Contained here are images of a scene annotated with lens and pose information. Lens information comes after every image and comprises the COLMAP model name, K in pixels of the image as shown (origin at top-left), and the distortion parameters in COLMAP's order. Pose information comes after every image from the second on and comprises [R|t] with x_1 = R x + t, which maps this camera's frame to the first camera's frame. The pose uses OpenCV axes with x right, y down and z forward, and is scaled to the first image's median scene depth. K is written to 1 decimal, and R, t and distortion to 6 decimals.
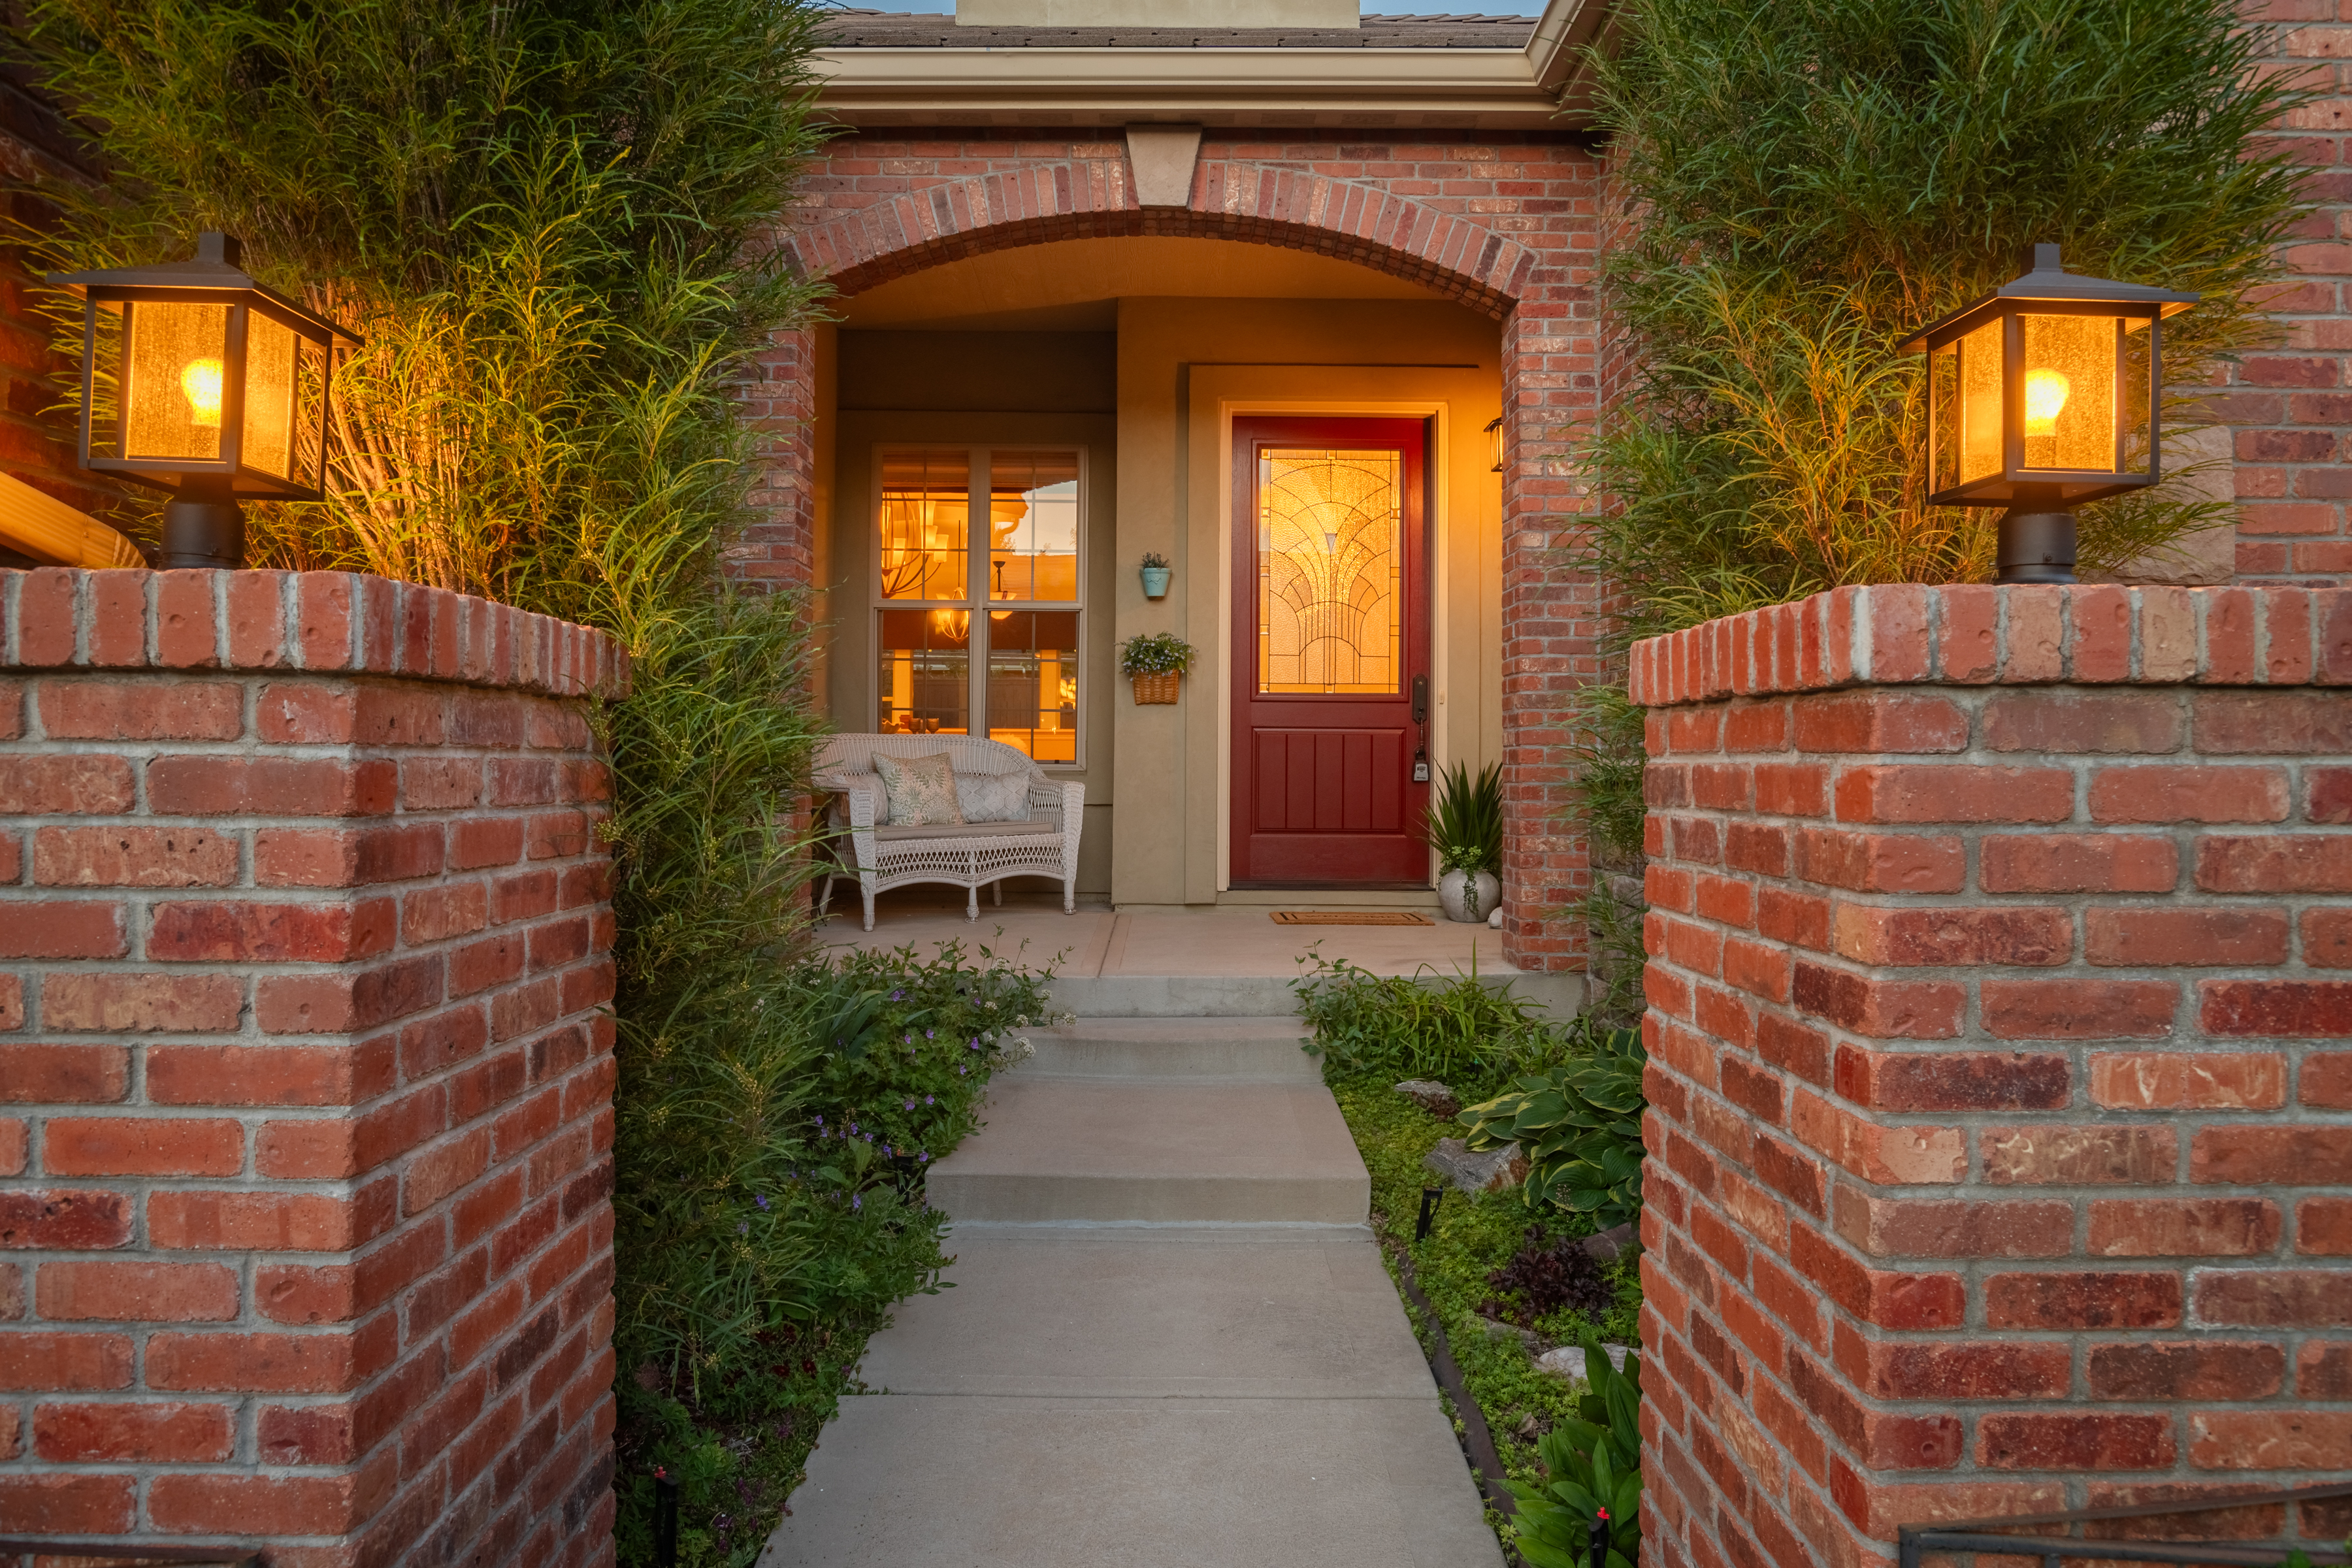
lens RADIAL K [[1532.3, 0, 1176.2], [0, 1532.3, 752.9], [0, 0, 1]] dist [-0.003443, -0.000525]
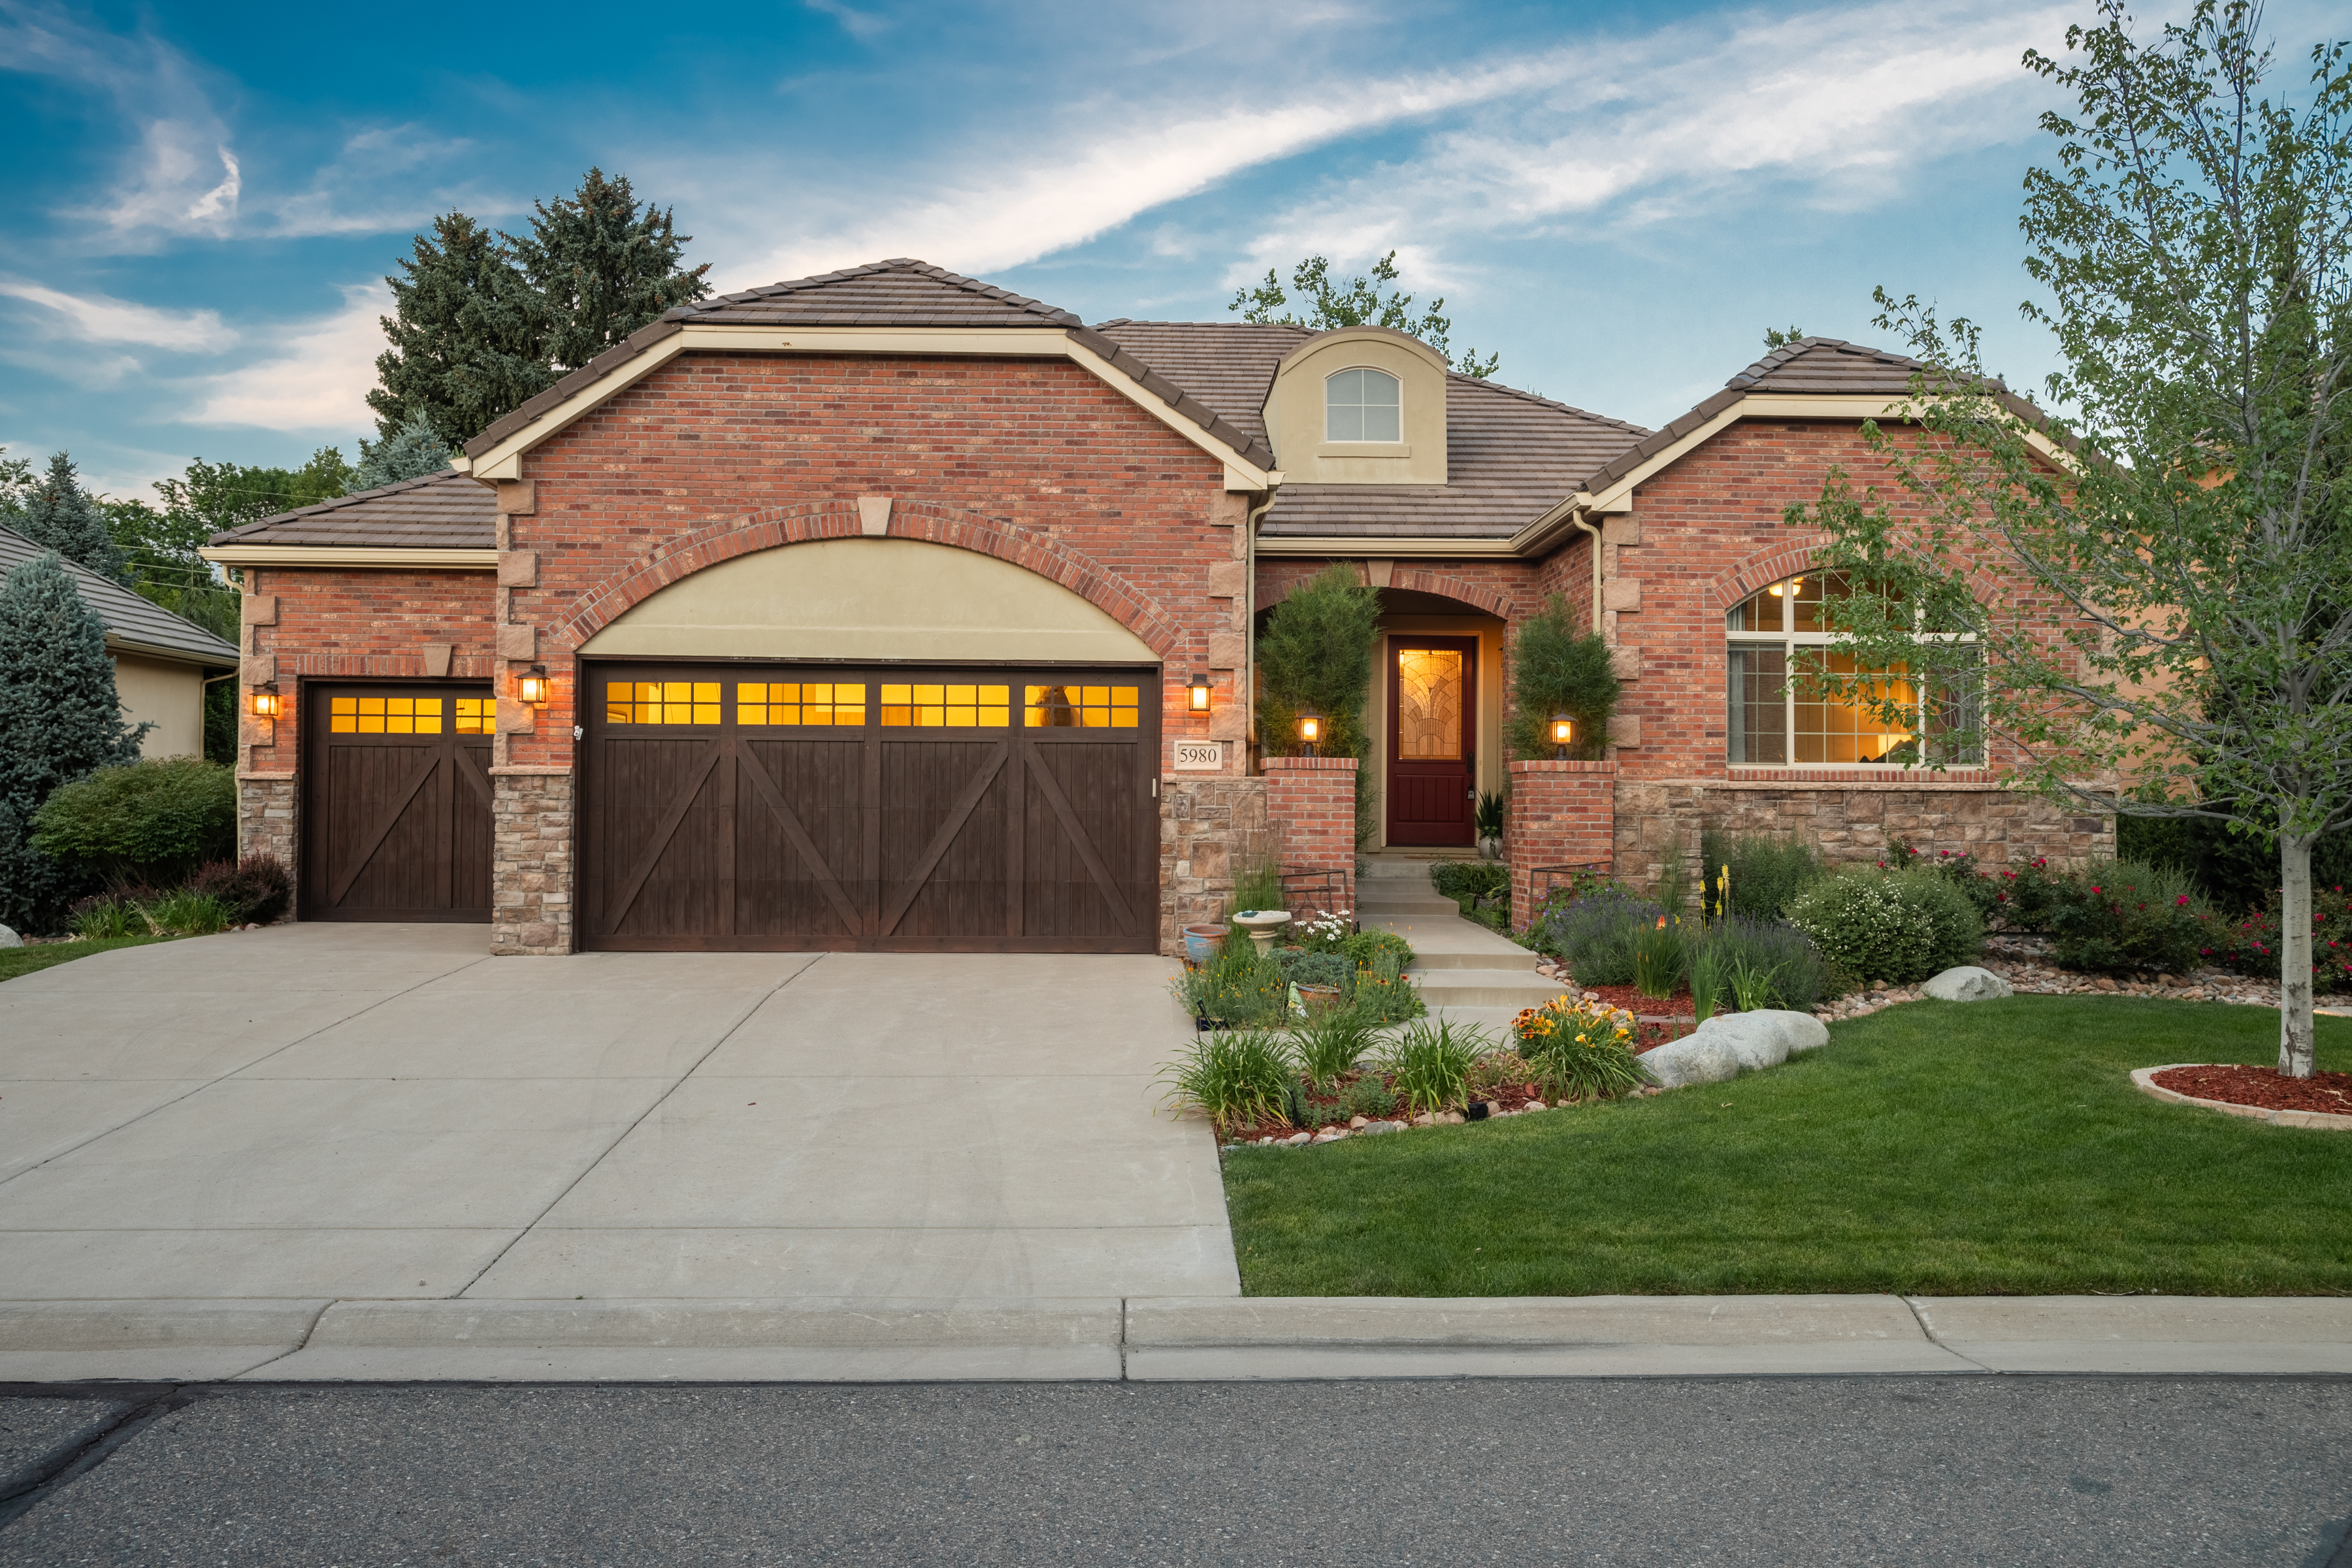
lens RADIAL K [[1920.9, 0, 1176.0], [0, 1920.9, 784.0], [0, 0, 1]] dist [-0.000341, -0.001904]
pose [[0.999909, 0.004340, 0.012763, -0.417312], [-0.004223, 0.999948, -0.009230, 0.033185], [-0.012803, 0.009175, 0.999876, -2.447073]]
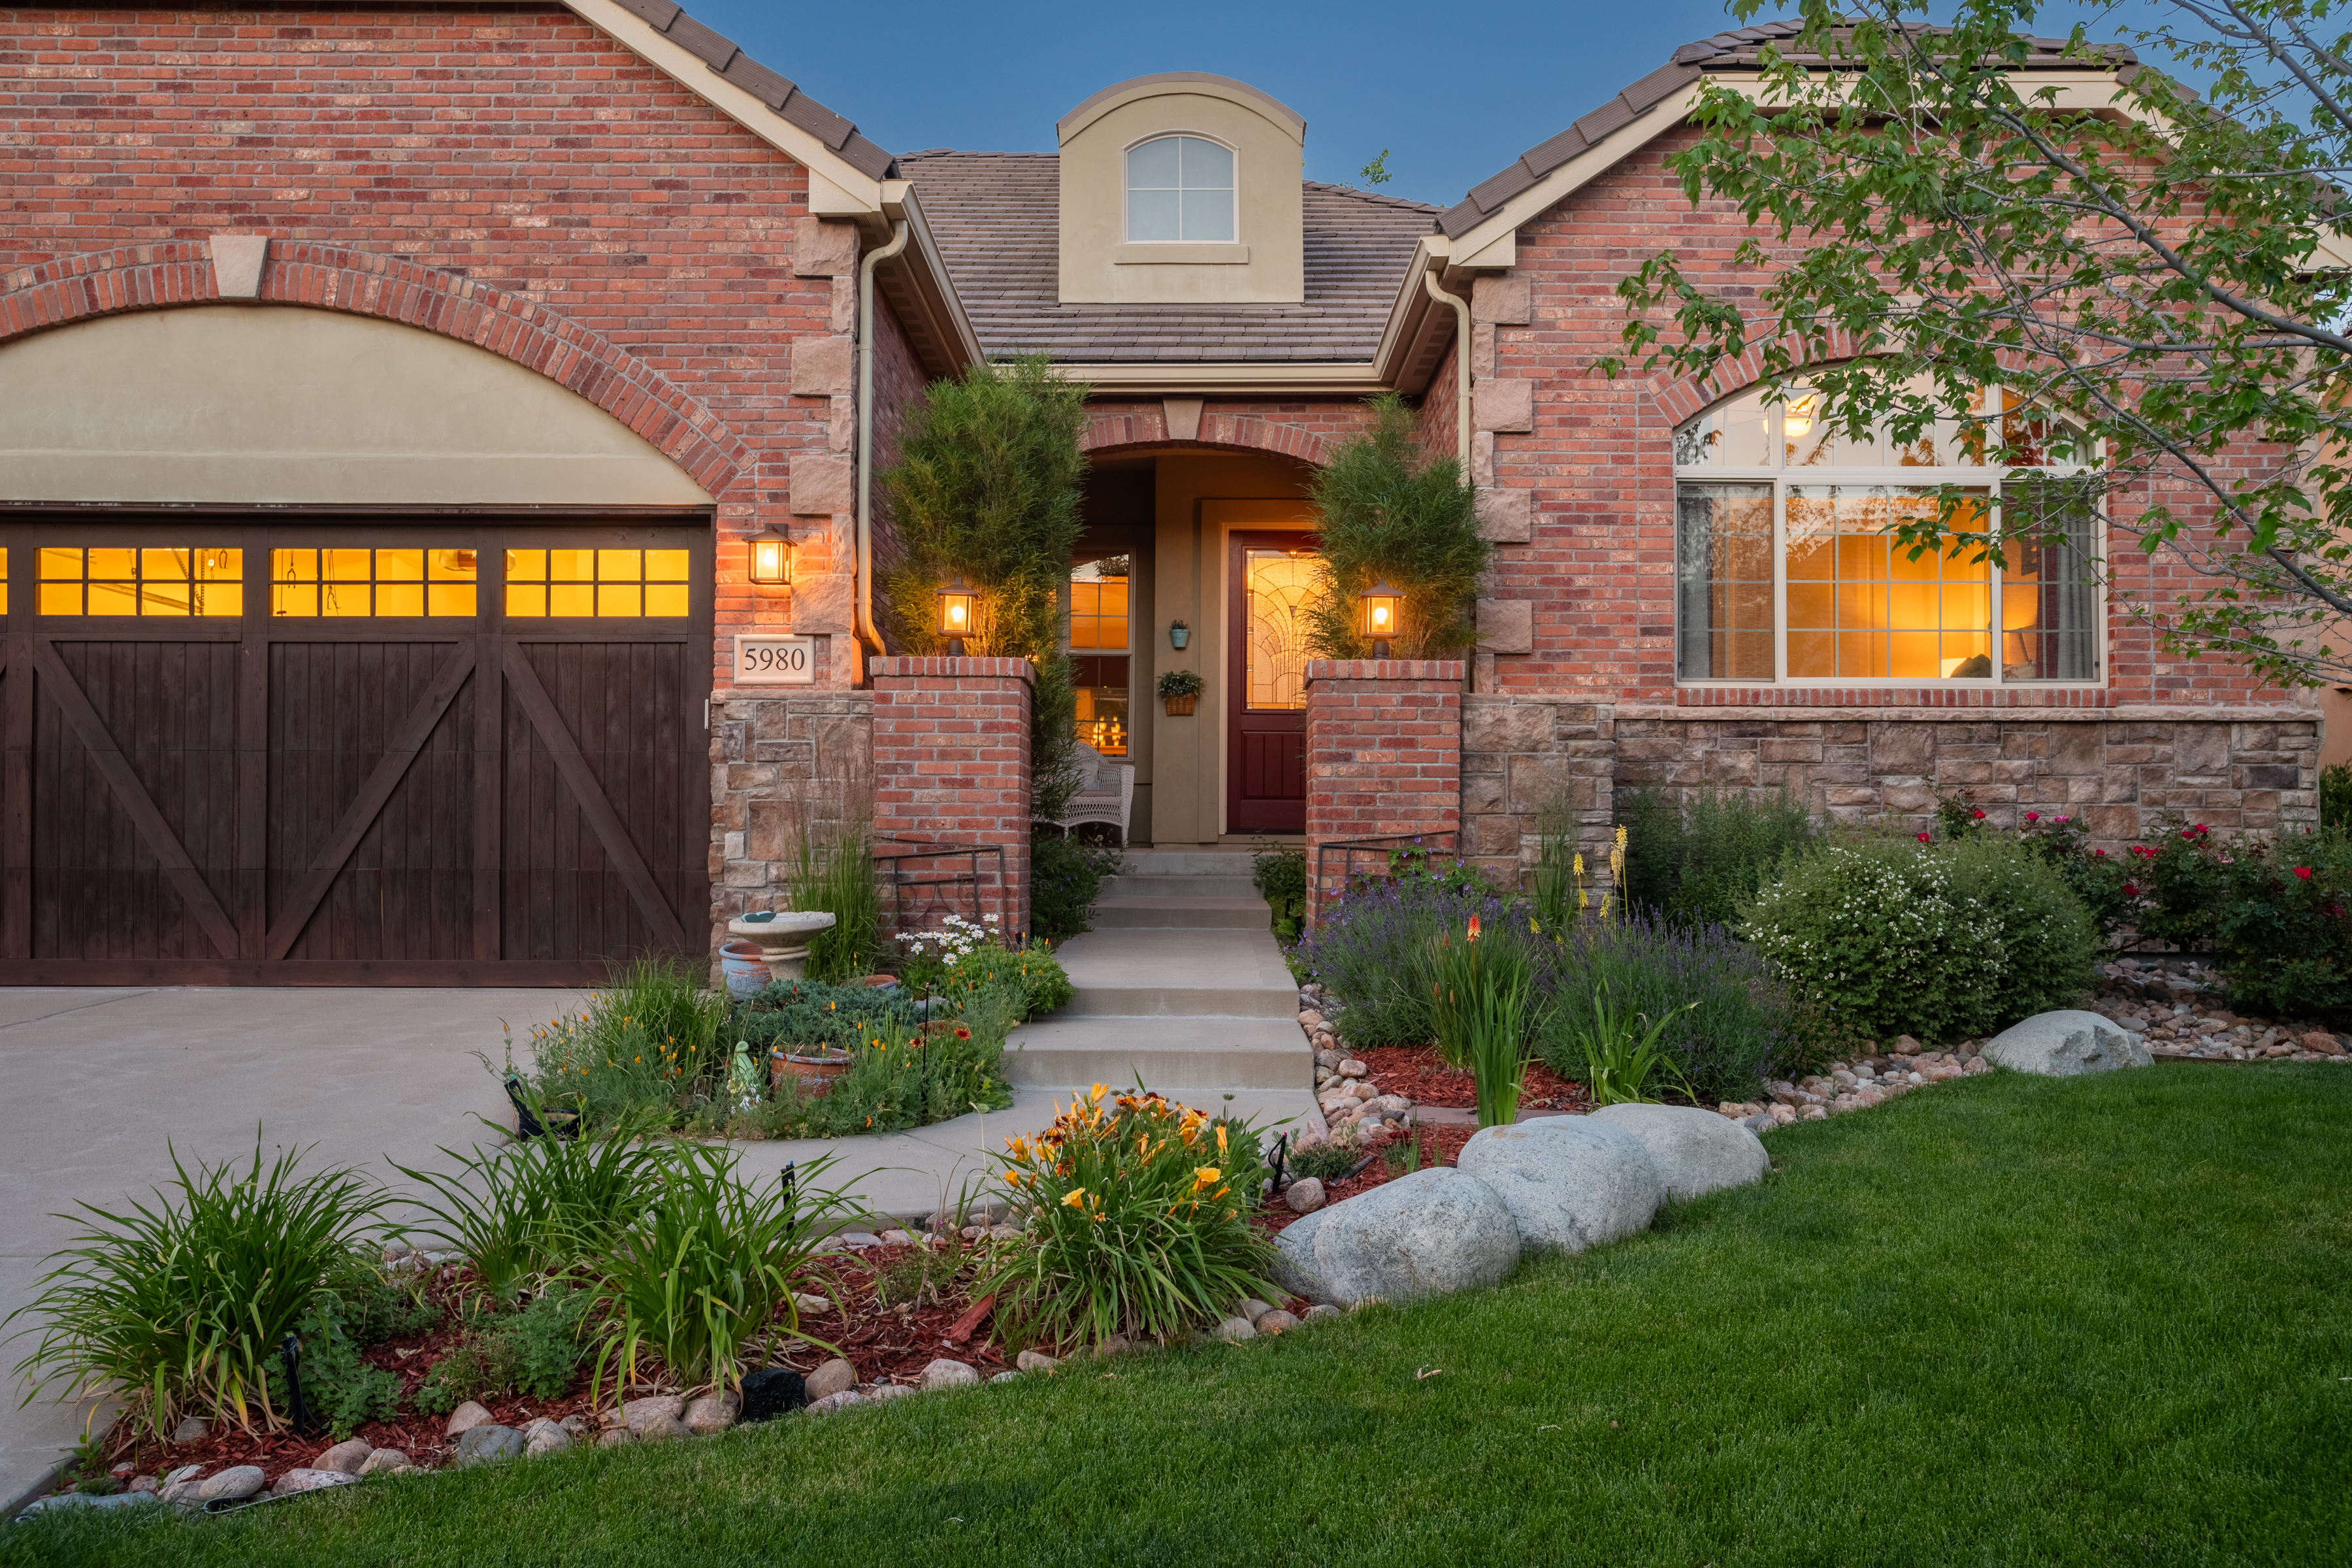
lens RADIAL K [[2018.4, 0, 1172.5], [0, 2018.4, 820.3], [0, 0, 1]] dist [-0.005820, 0.005986]
pose [[0.999777, 0.000787, -0.021107, 0.030547], [-0.000884, 0.999989, -0.004584, 0.113537], [0.021104, 0.004601, 0.999767, -1.424939]]
